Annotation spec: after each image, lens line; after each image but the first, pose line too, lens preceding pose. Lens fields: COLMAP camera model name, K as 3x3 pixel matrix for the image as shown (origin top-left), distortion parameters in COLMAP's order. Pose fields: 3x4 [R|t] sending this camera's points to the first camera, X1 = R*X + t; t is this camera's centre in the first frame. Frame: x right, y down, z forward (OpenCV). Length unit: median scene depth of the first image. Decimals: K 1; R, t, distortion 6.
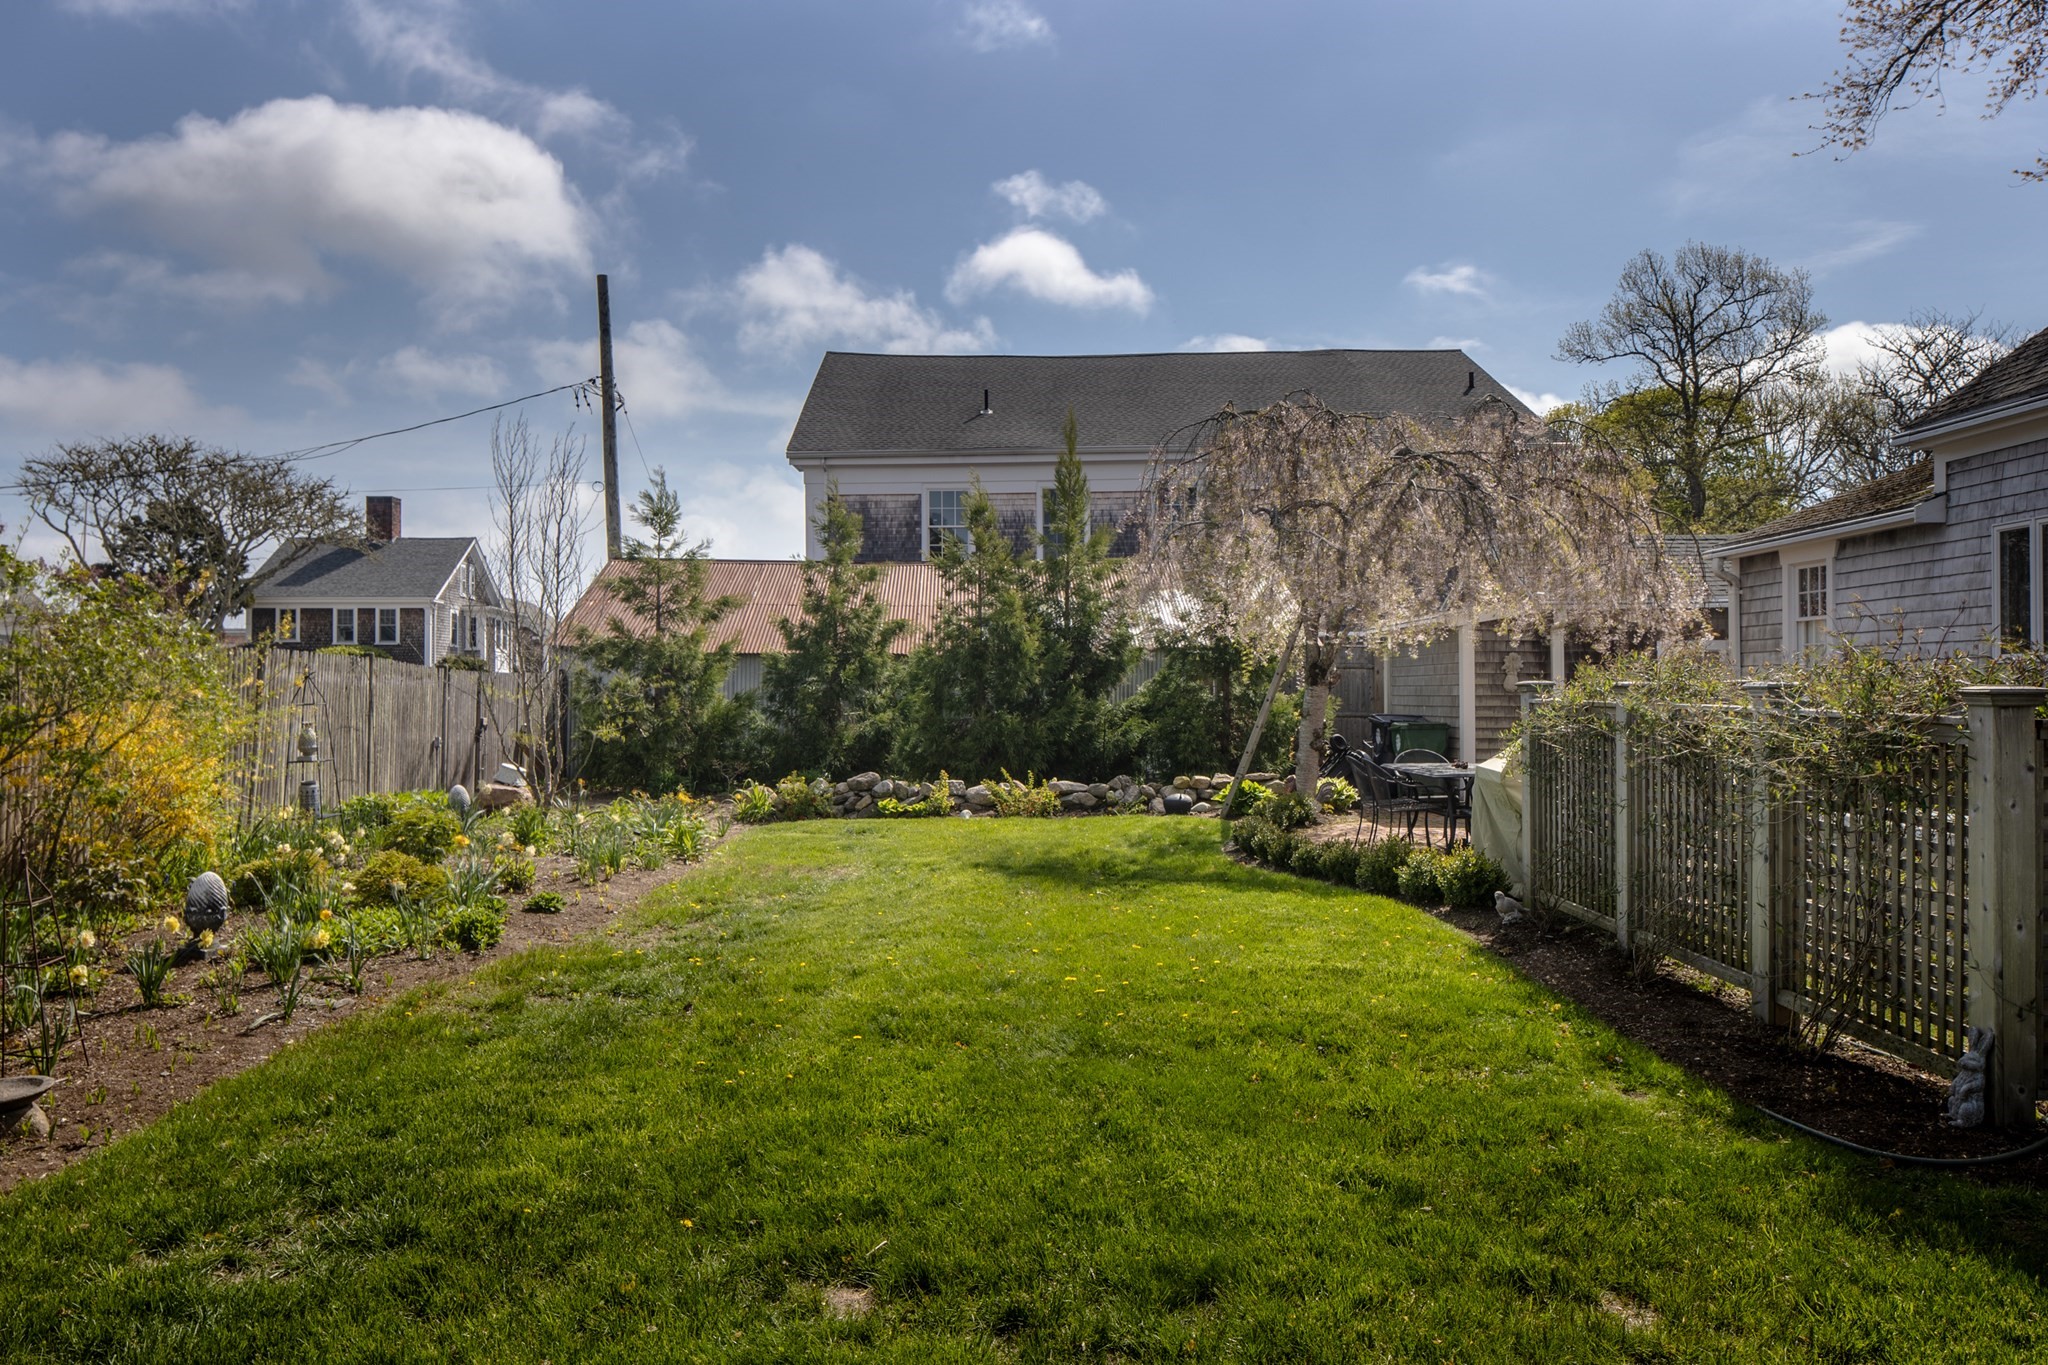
lens RADIAL K [[1393.8, 0, 1018.1], [0, 1393.8, 685.5], [0, 0, 1]] dist [-0.002911, 0.009583]
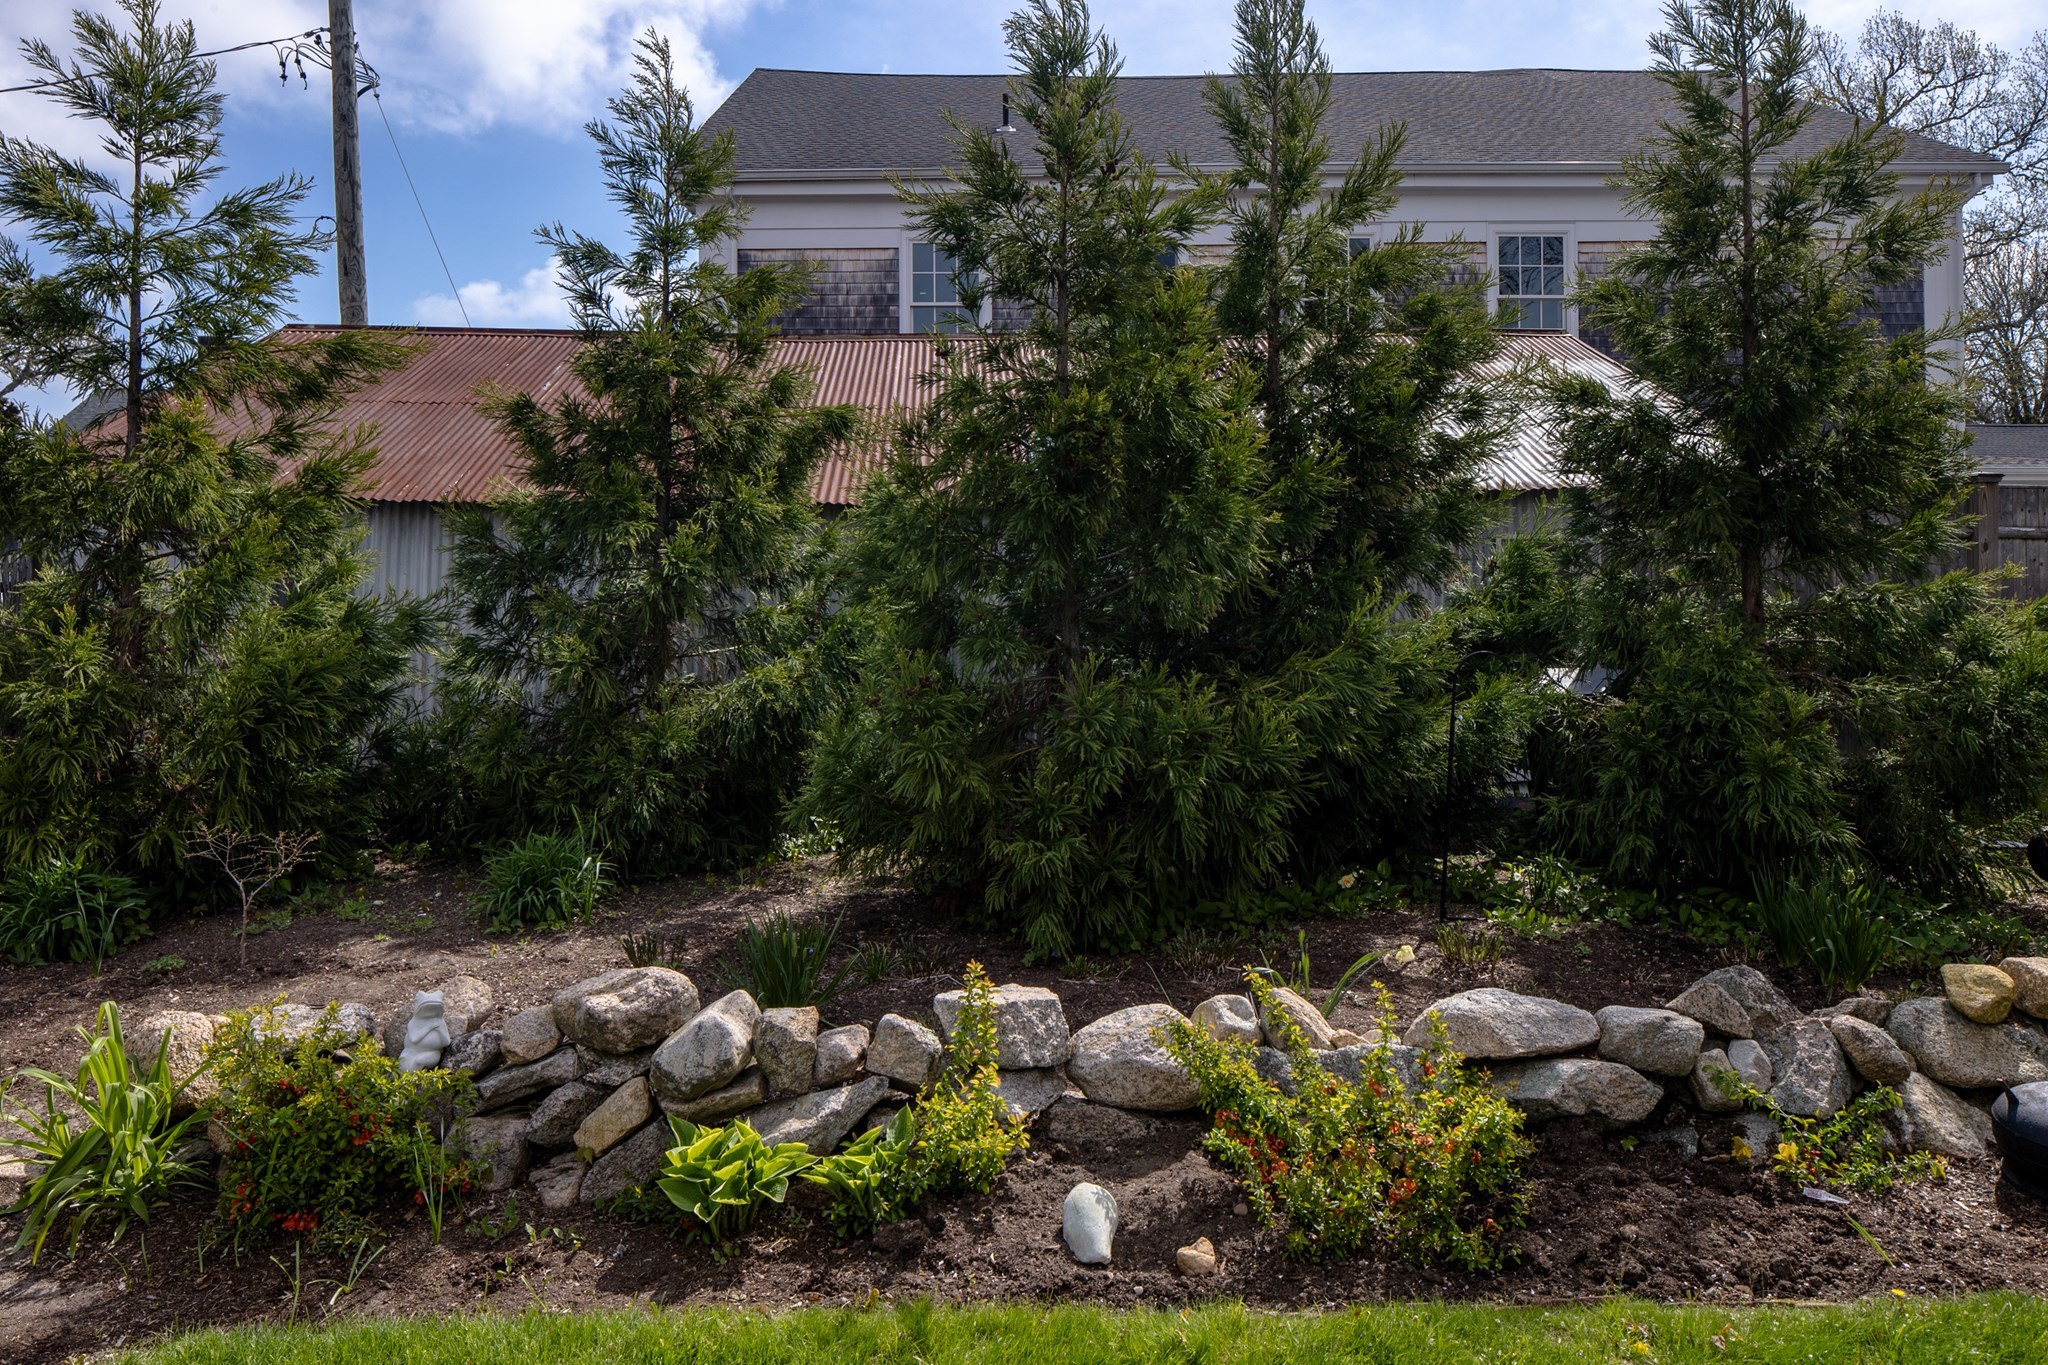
lens RADIAL K [[1393.8, 0, 1013.6], [0, 1393.8, 659.1], [0, 0, 1]] dist [-0.002911, 0.009583]
pose [[0.999976, -0.001446, 0.006754, -0.048617], [0.001044, 0.998255, 0.059034, -0.000836], [-0.006827, -0.059026, 0.998233, 0.772418]]
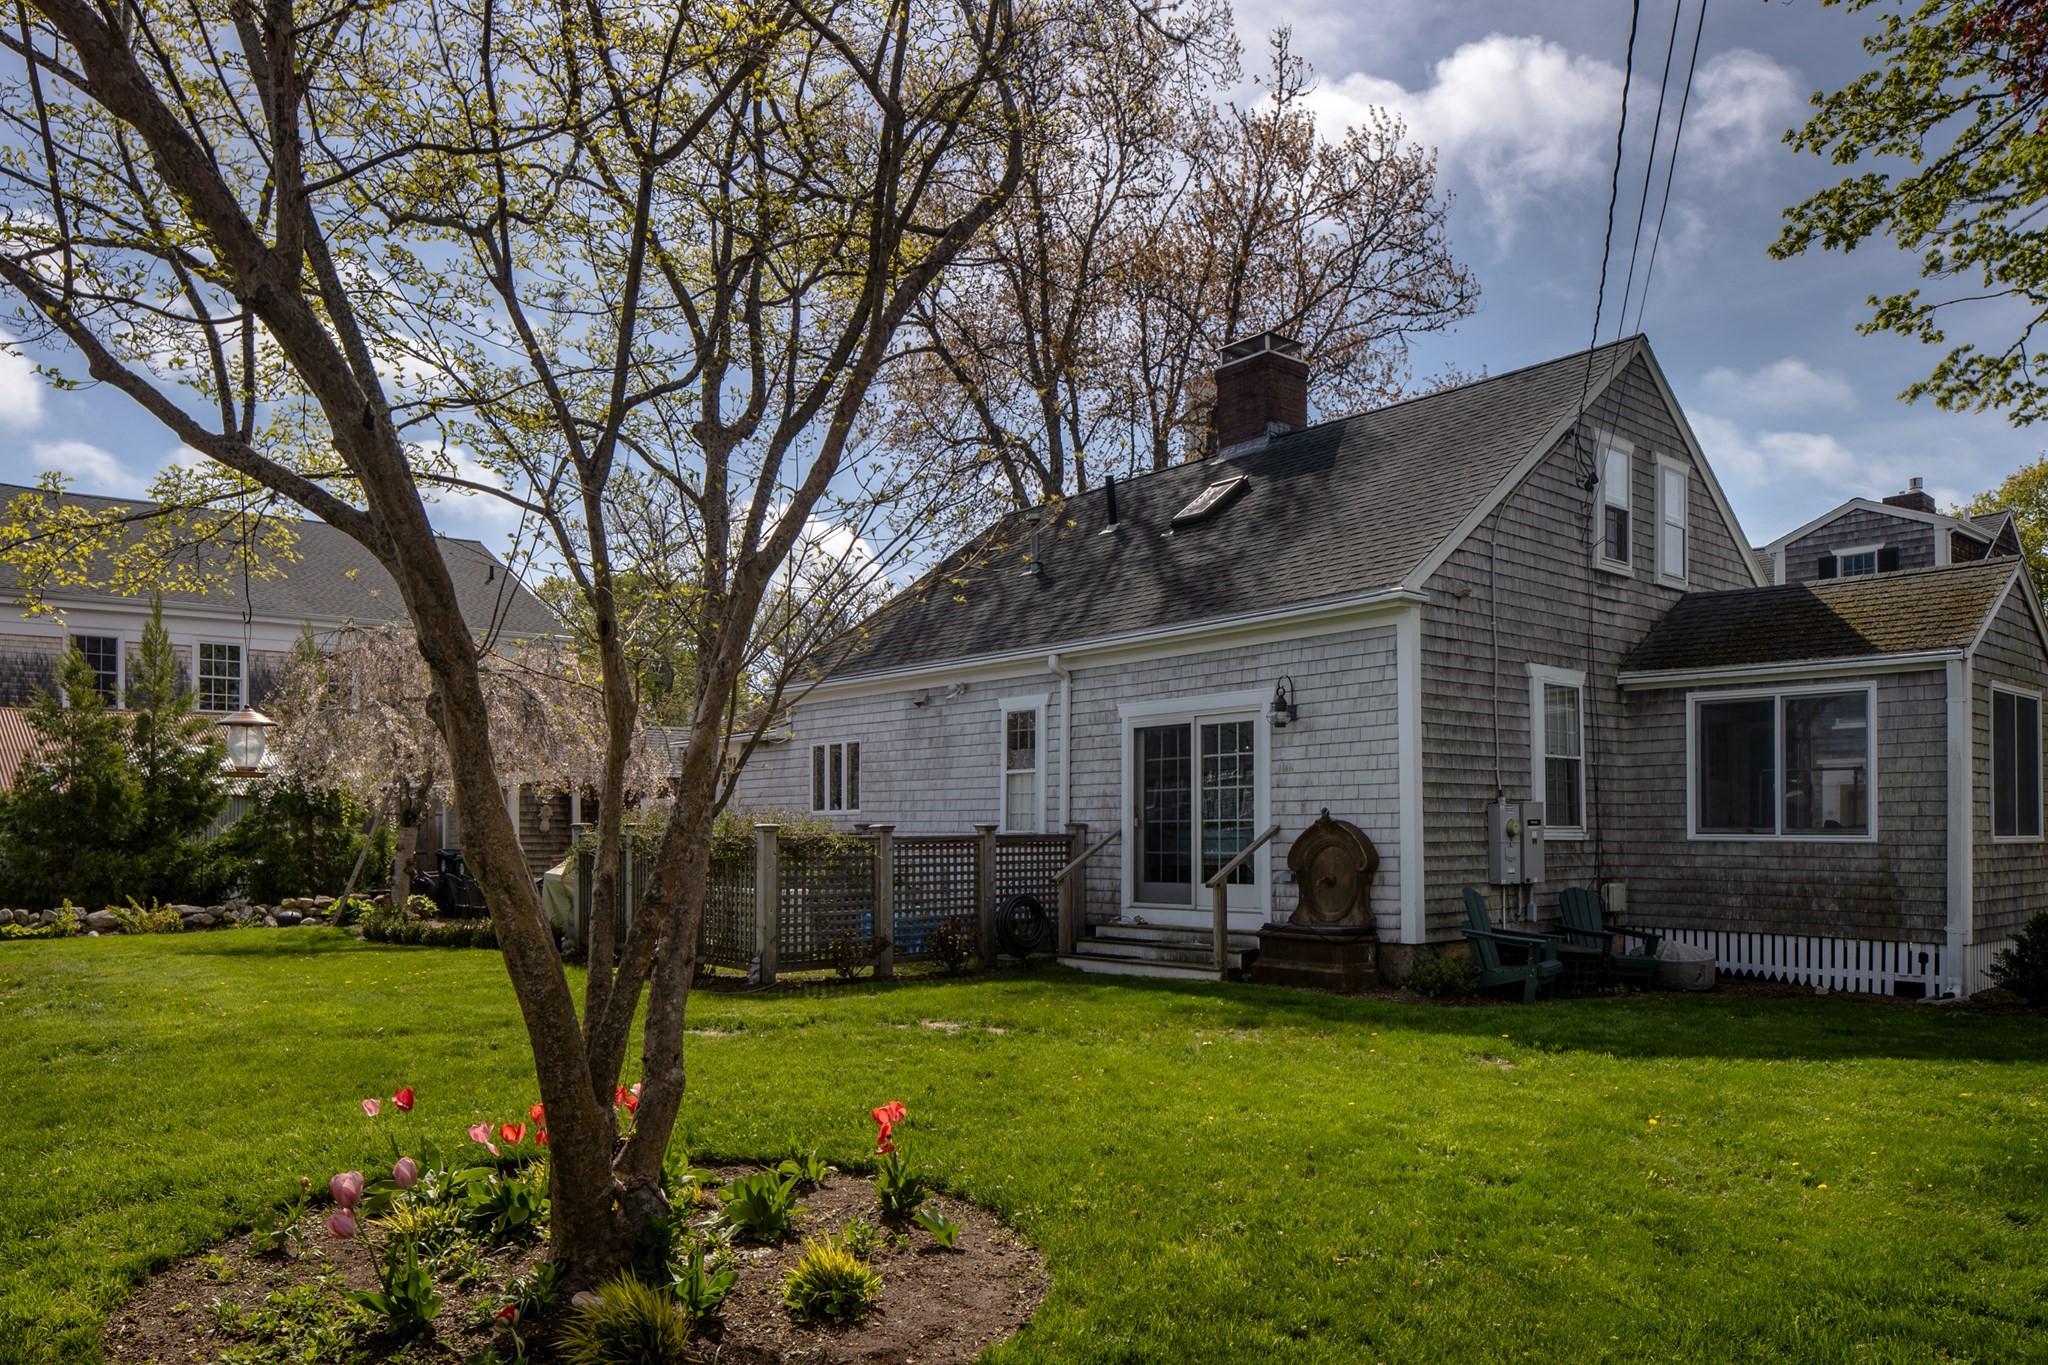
lens RADIAL K [[1393.8, 0, 1001.2], [0, 1393.8, 811.4], [0, 0, 1]] dist [-0.002911, 0.009583]
pose [[0.771788, 0.011286, 0.635780, -0.190922], [-0.001389, 0.999870, -0.016063, 0.005504], [-0.635878, 0.011515, 0.771703, -0.393742]]
